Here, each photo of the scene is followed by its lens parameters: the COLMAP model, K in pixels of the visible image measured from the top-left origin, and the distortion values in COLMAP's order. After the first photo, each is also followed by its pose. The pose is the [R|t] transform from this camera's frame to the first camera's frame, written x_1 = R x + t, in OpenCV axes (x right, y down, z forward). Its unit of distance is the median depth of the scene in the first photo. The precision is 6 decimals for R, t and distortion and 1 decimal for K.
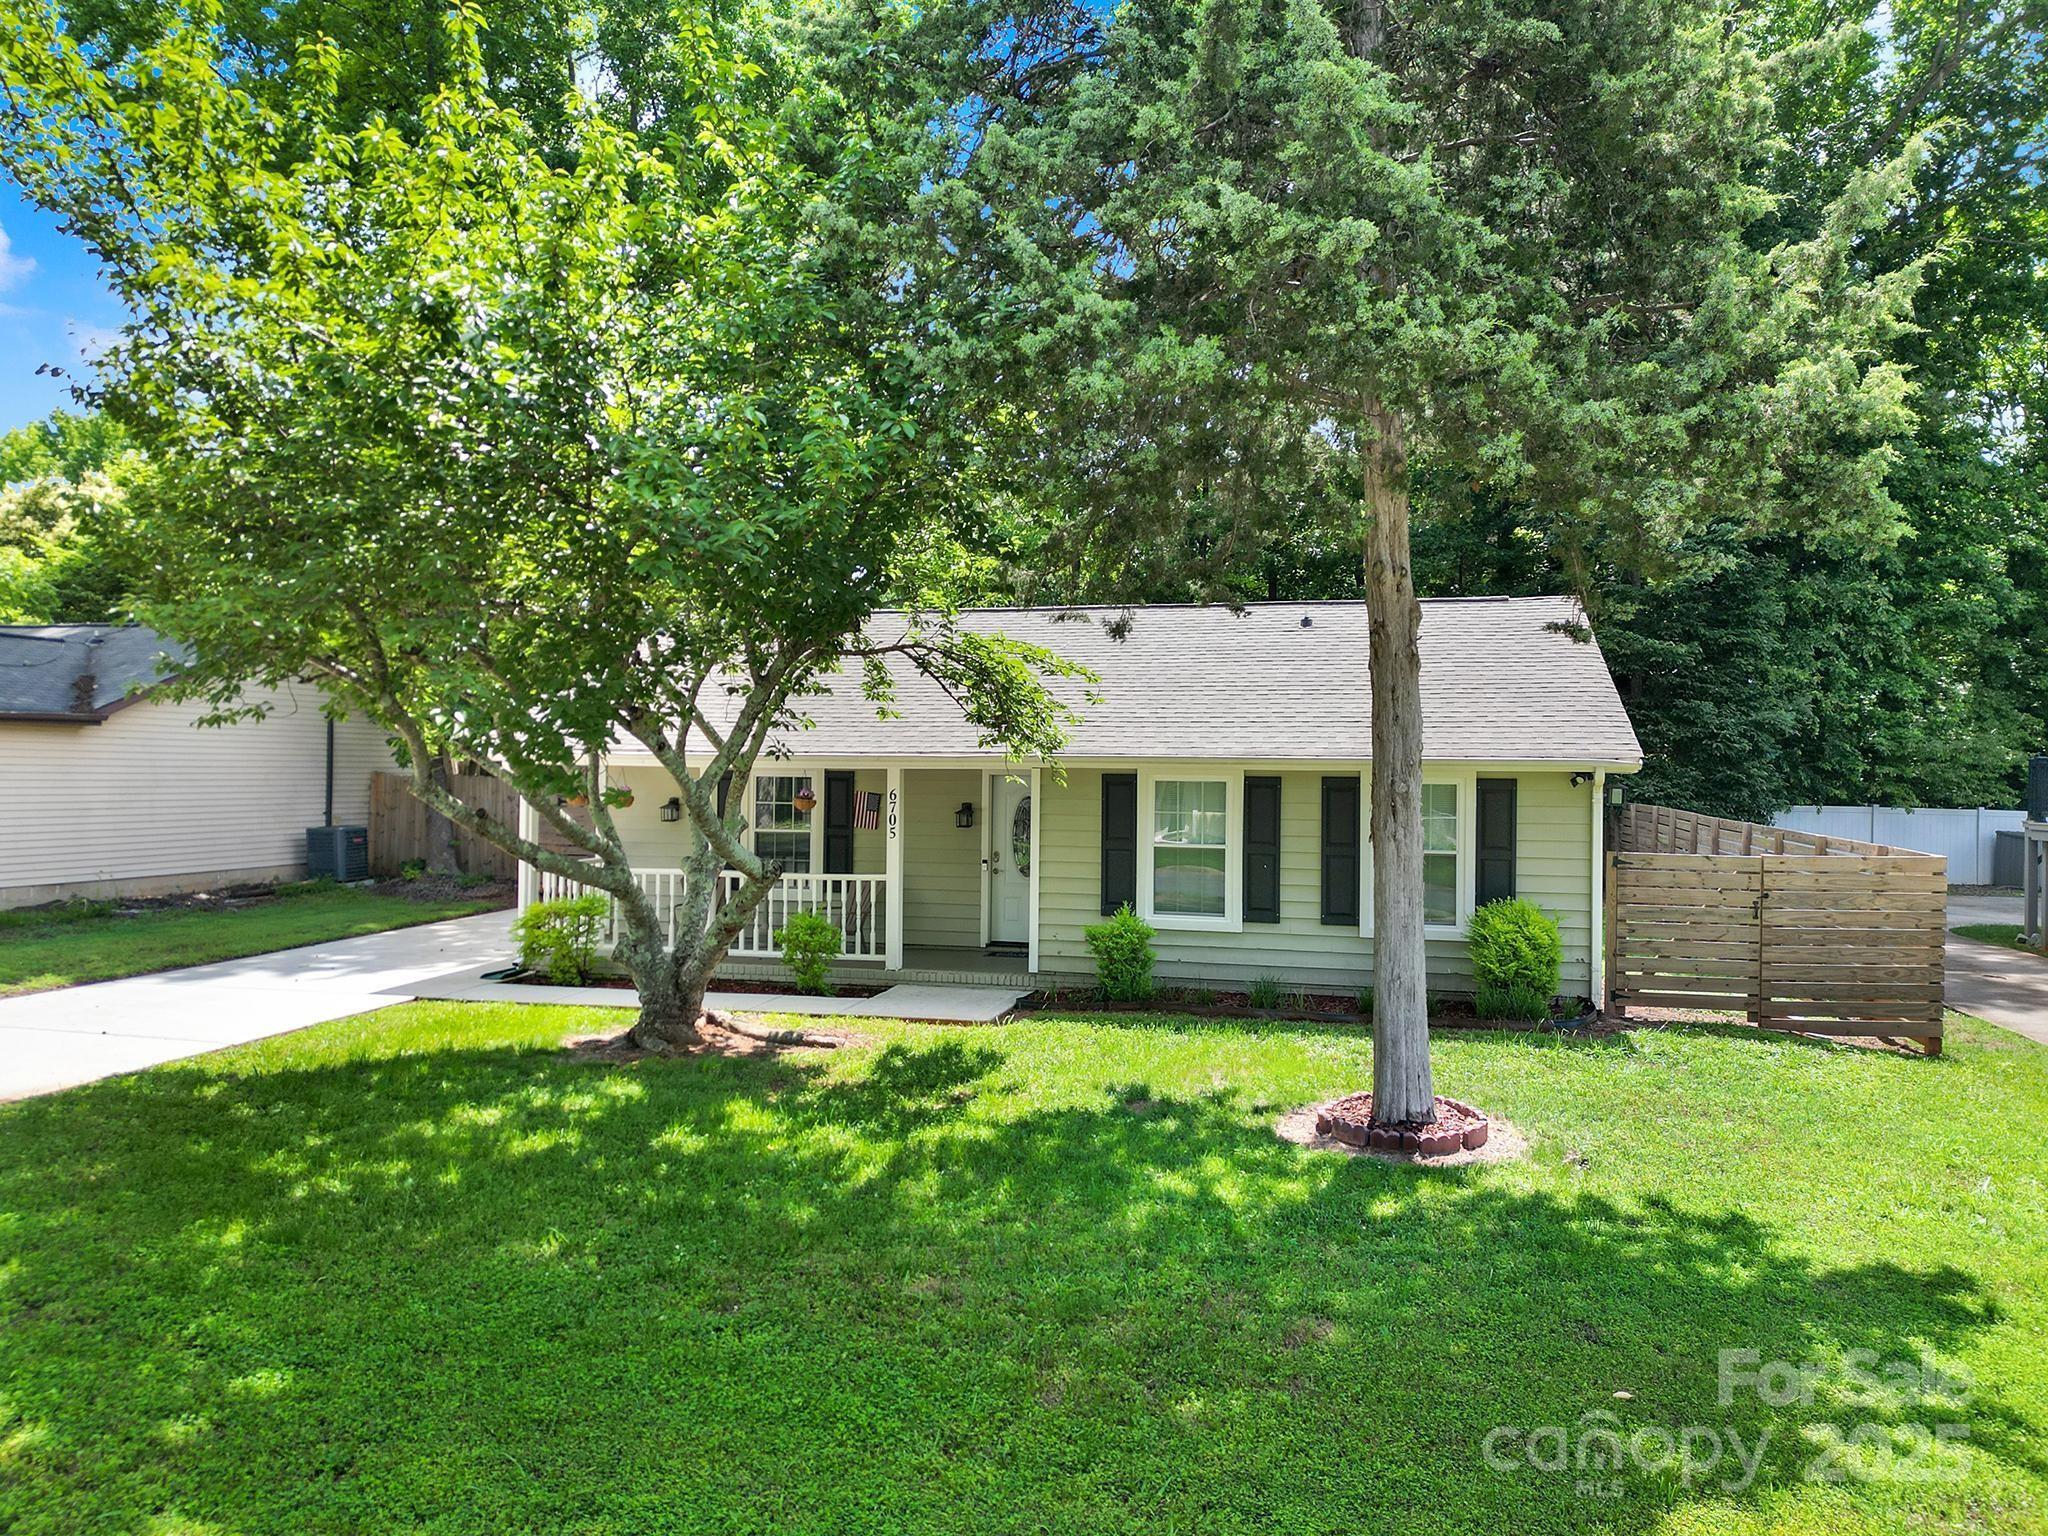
lens RADIAL K [[1485.5, 0, 1025.4], [0, 1485.5, 845.7], [0, 0, 1]] dist [0.019242, -0.005256]
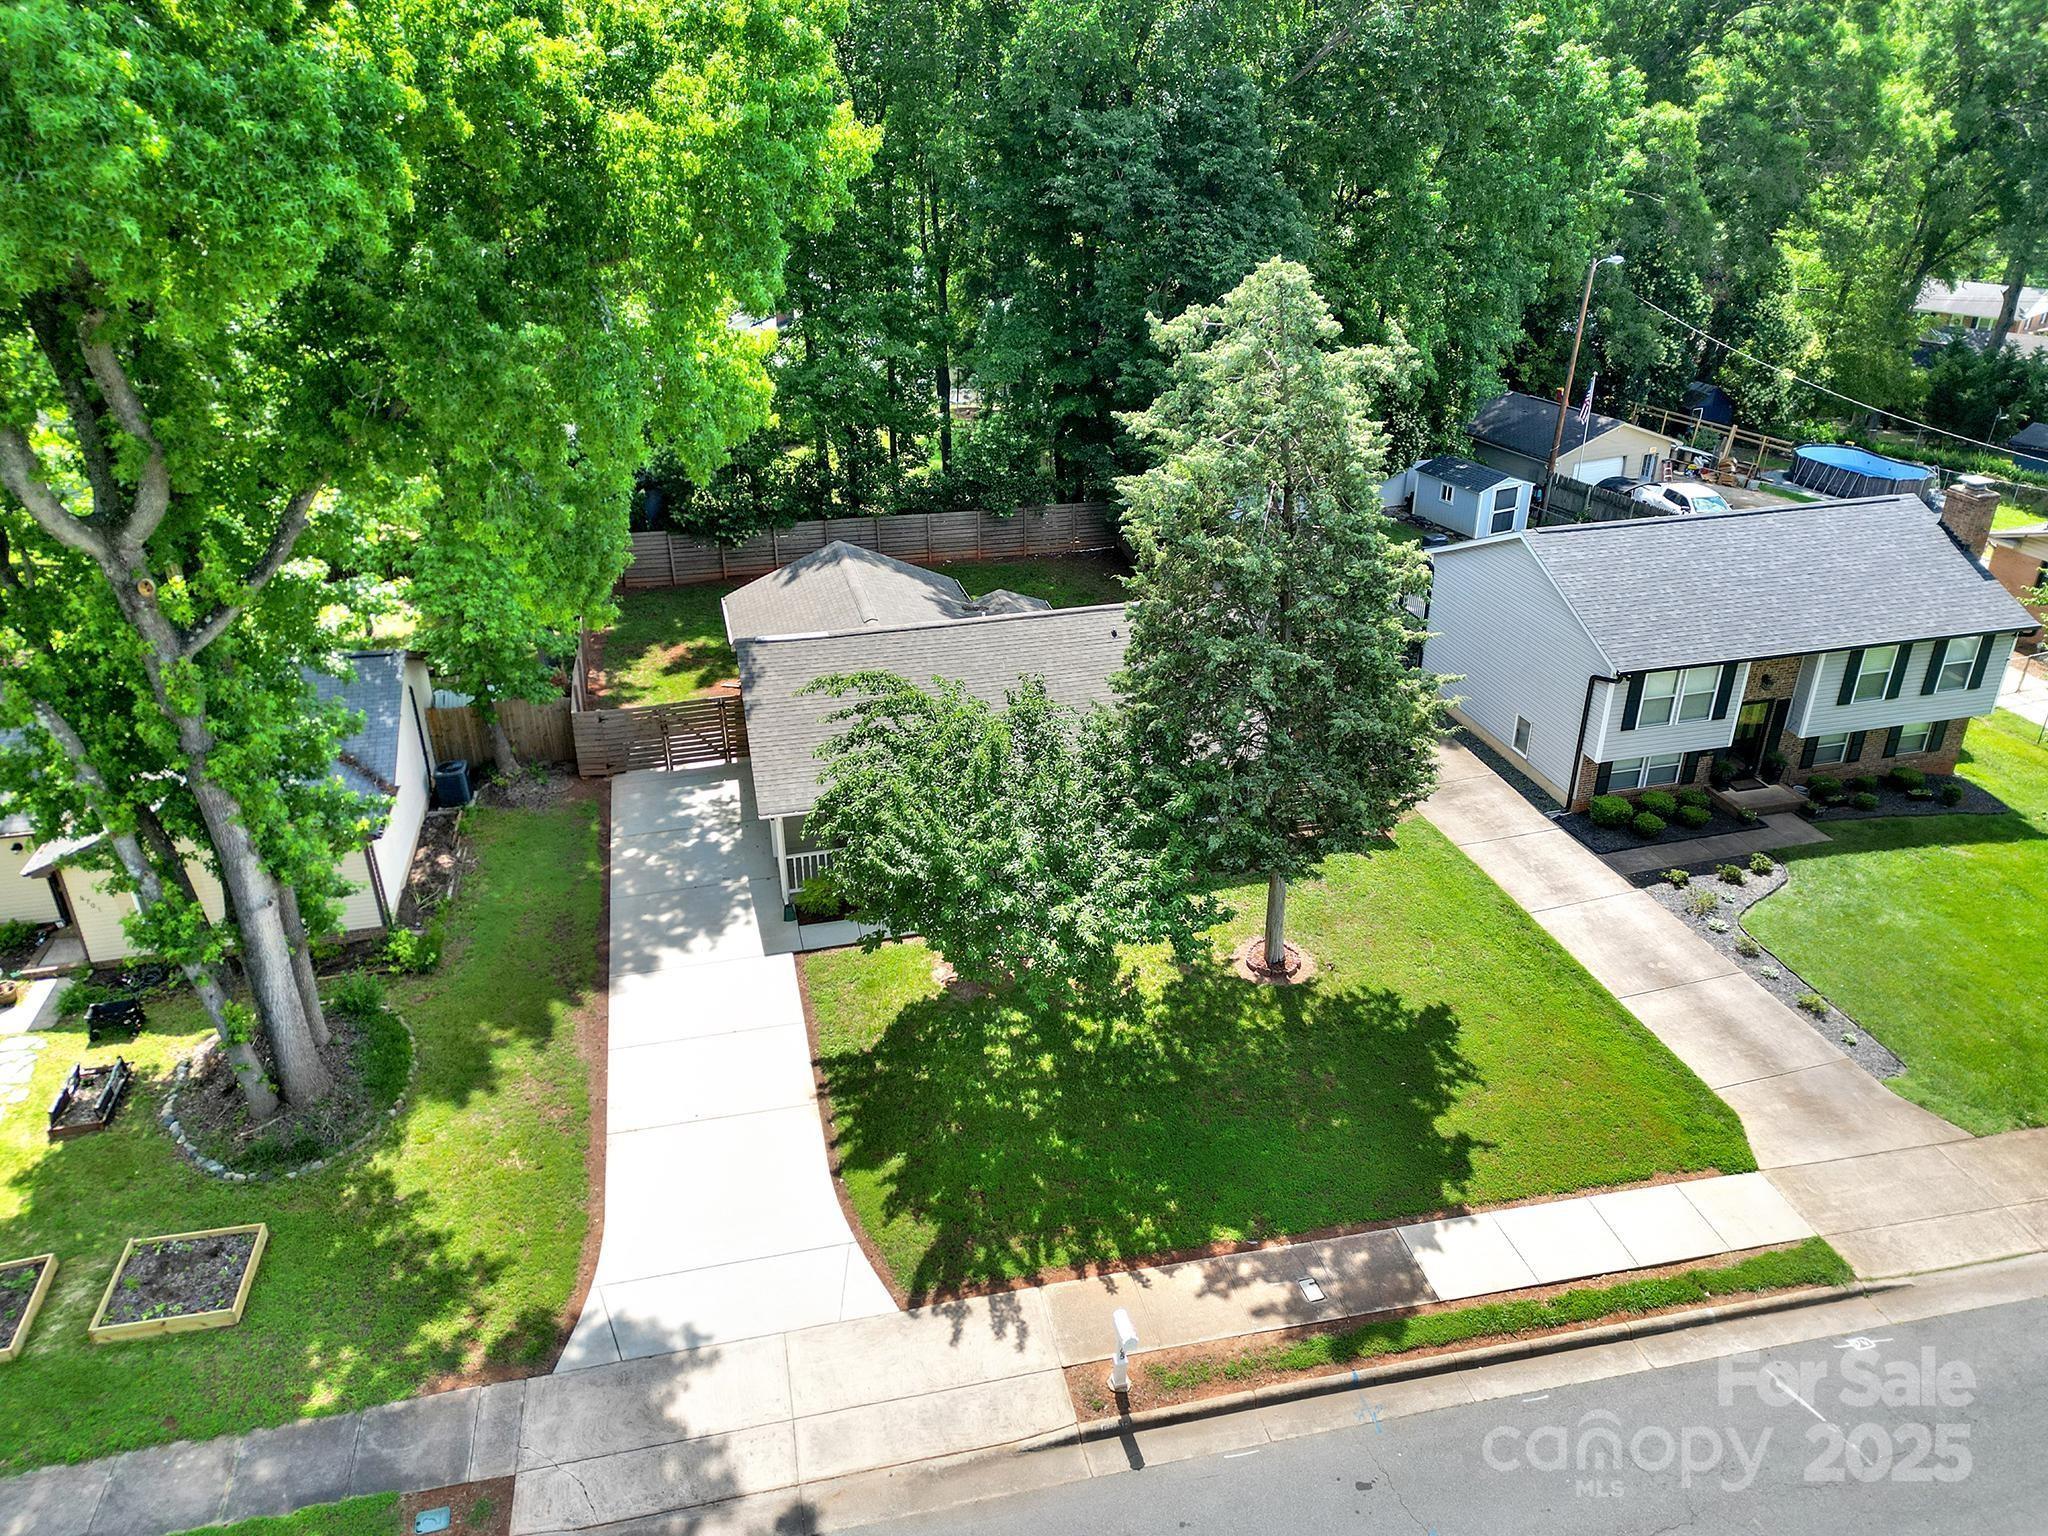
lens RADIAL K [[1418.3, 0, 1024.0], [0, 1418.3, 768.0], [0, 0, 1]] dist [0.058719, -0.047992]
pose [[0.891749, -0.210282, 0.400706, -0.875336], [0.018025, 0.901281, 0.432860, -0.973443], [-0.452172, -0.378780, 0.807506, -0.645383]]
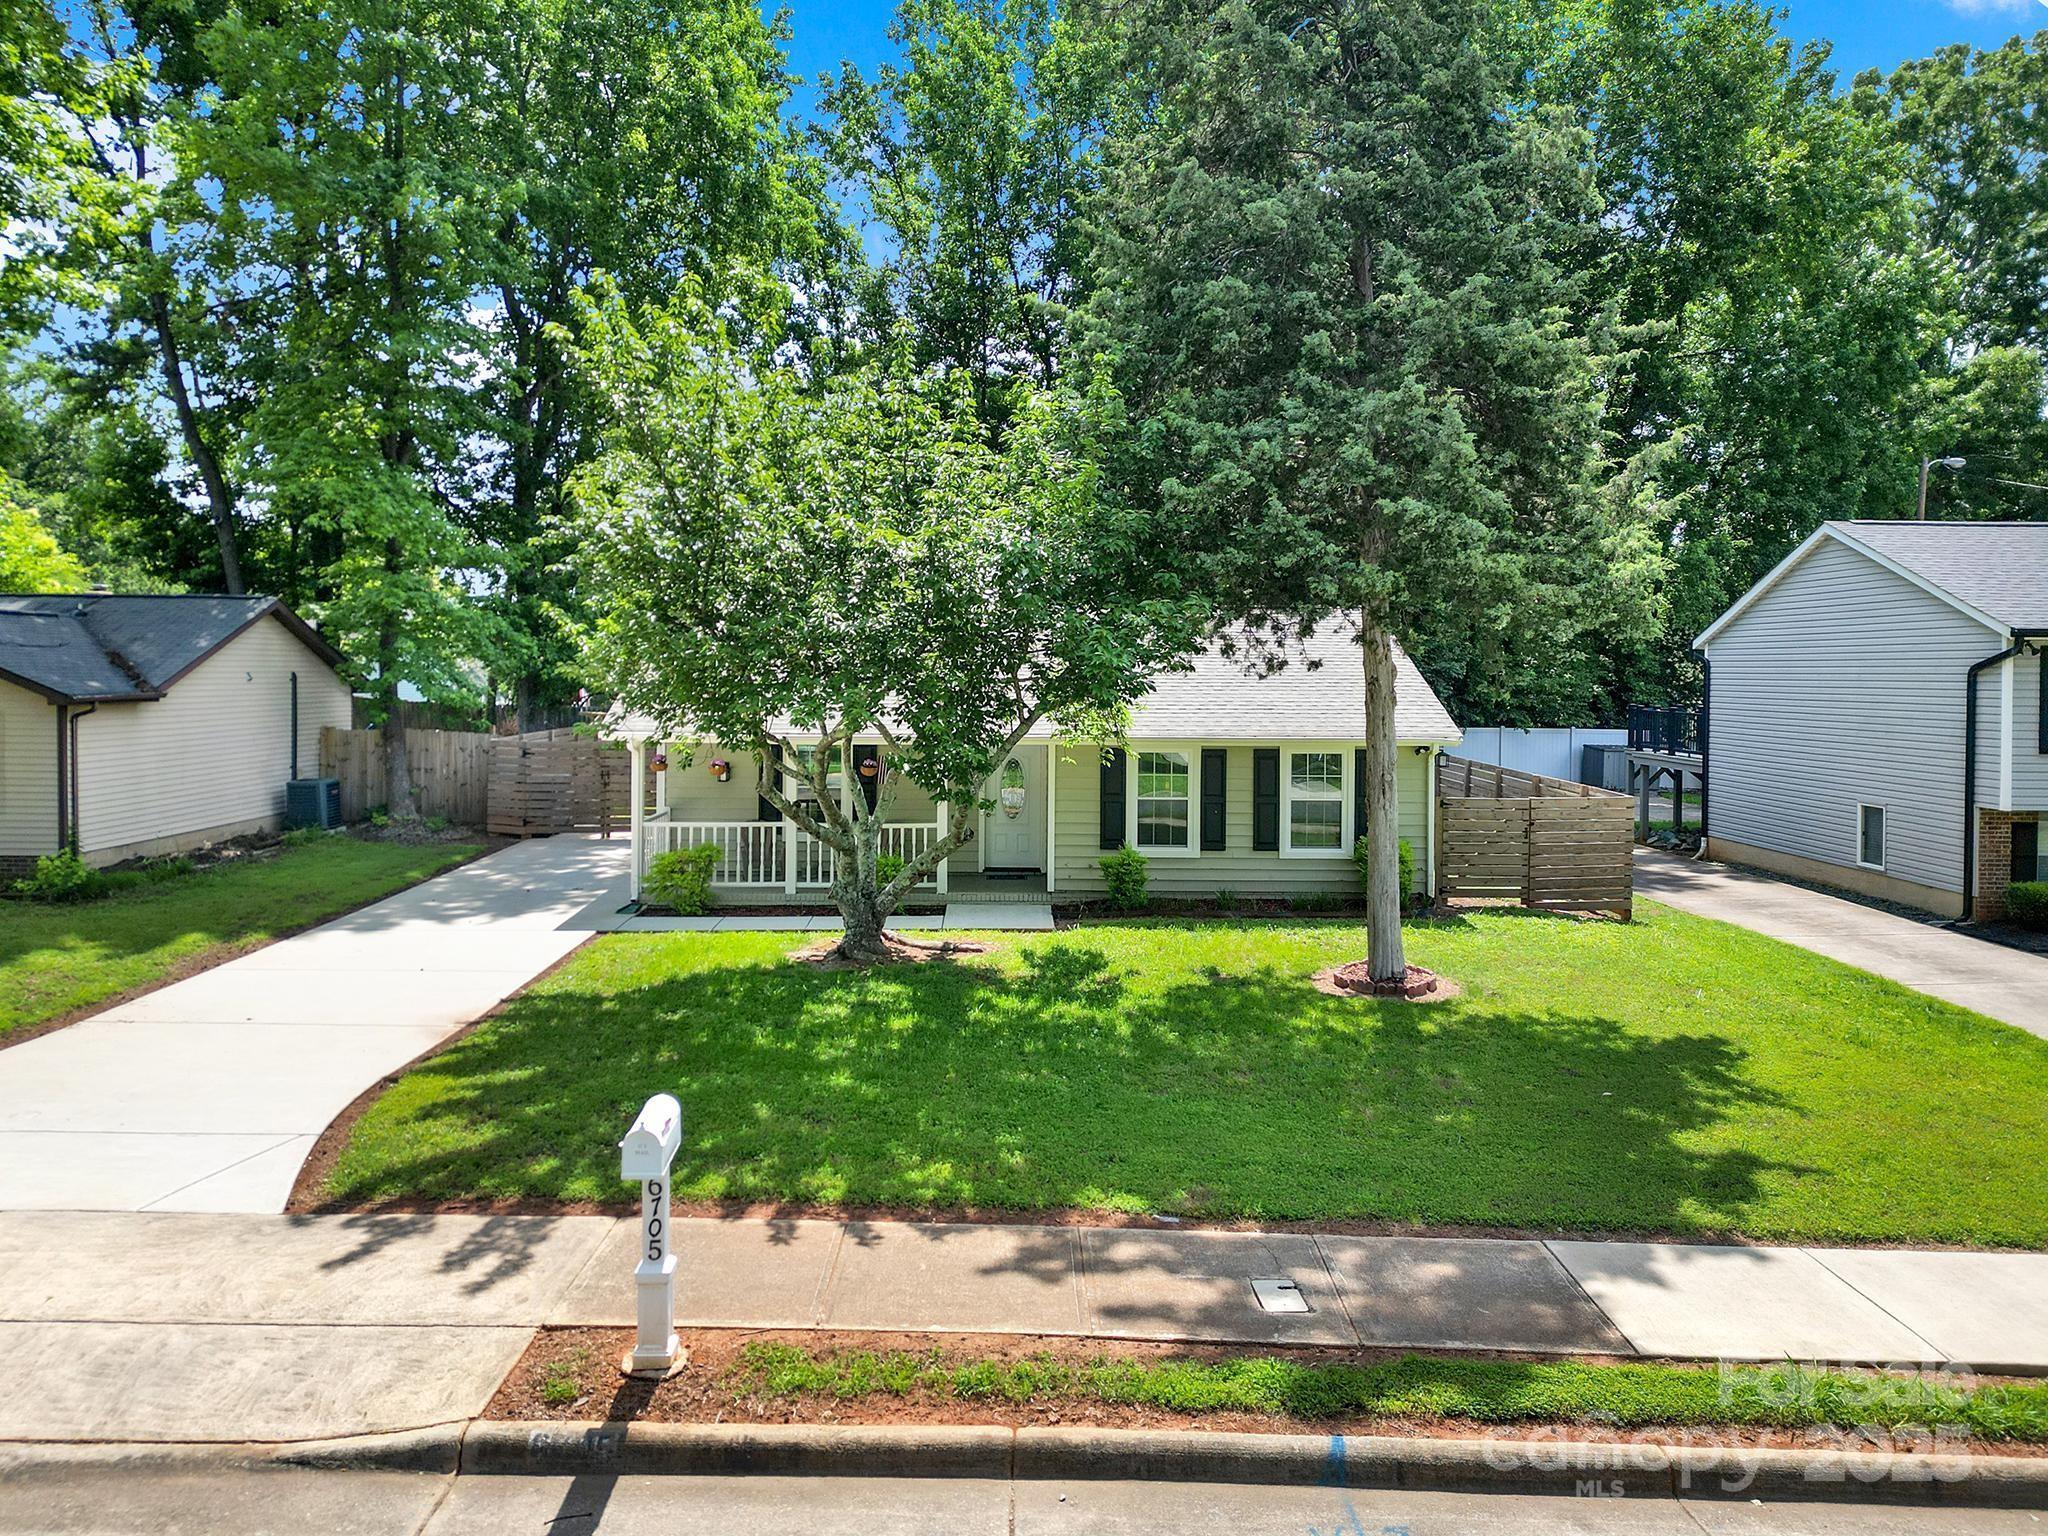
lens RADIAL K [[1418.3, 0, 1024.0], [0, 1418.3, 768.0], [0, 0, 1]] dist [0.058719, -0.047992]
pose [[0.971589, -0.022273, 0.235624, -0.357085], [0.018264, 0.999649, 0.019187, -0.060903], [-0.235968, -0.014338, 0.971655, -0.310305]]
